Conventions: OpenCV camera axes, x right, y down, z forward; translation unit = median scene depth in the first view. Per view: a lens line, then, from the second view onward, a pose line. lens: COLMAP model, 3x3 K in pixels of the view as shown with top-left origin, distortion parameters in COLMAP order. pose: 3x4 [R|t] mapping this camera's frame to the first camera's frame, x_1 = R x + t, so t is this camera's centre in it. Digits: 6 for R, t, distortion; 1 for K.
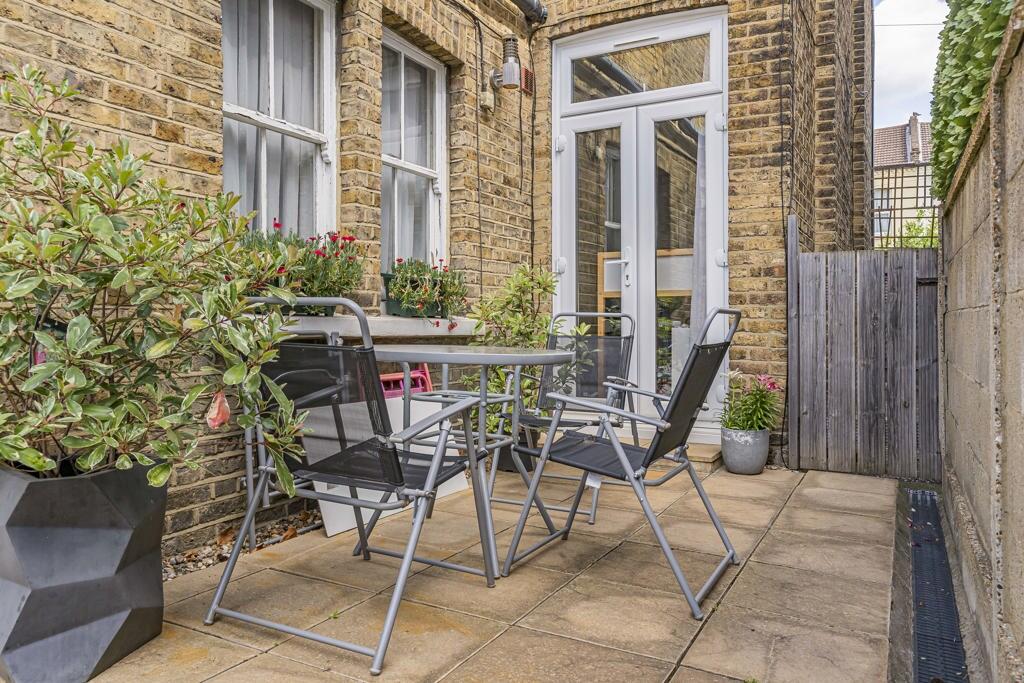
lens RADIAL K [[731.8, 0, 511.0], [0, 731.8, 322.7], [0, 0, 1]] dist [0.001525, 0.000404]
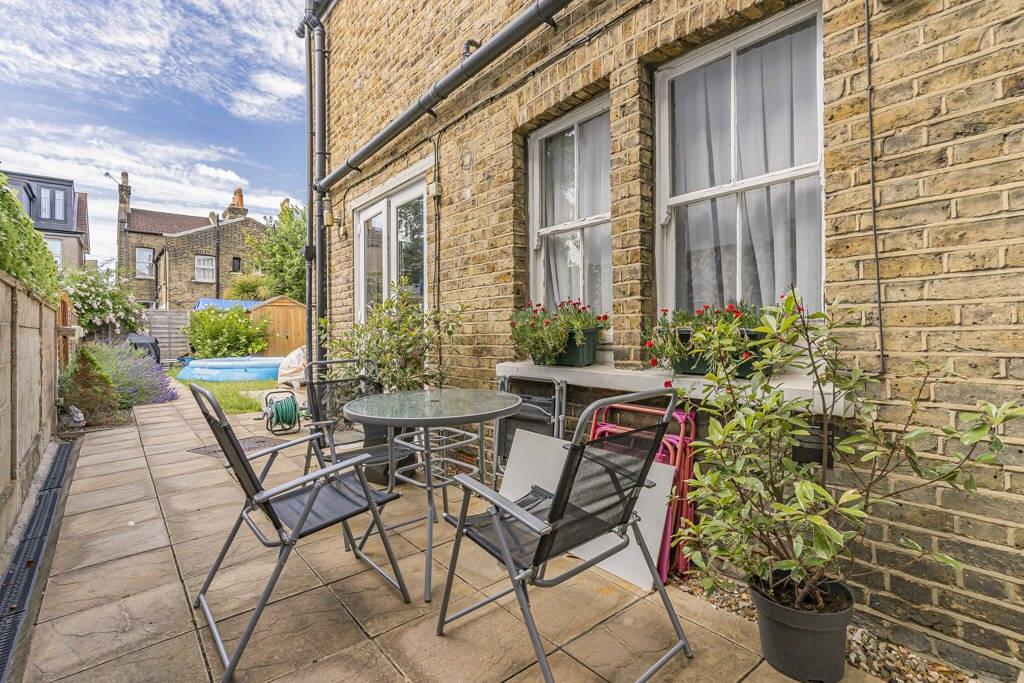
lens RADIAL K [[483.0, 0, 507.5], [0, 483.0, 335.3], [0, 0, 1]] dist [-0.001582, -0.001007]
pose [[-0.375618, 0.005418, -0.926759, 0.427122], [0.008276, 0.999963, 0.002492, -0.051226], [0.926738, -0.006734, -0.375649, 0.920157]]
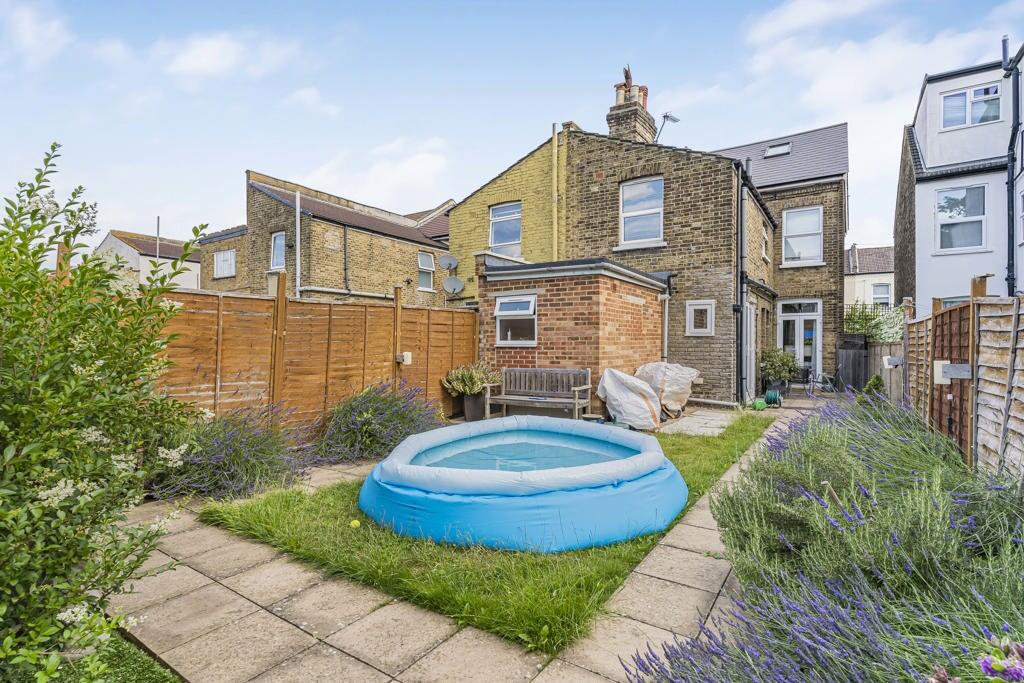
lens RADIAL K [[495.8, 0, 511.6], [0, 495.8, 347.8], [0, 0, 1]] dist [0.000637, -0.000514]
pose [[0.995857, 0.004297, -0.090831, -1.487071], [-0.003743, 0.999973, 0.006275, -0.117244], [0.090855, -0.005909, 0.995847, -2.514137]]
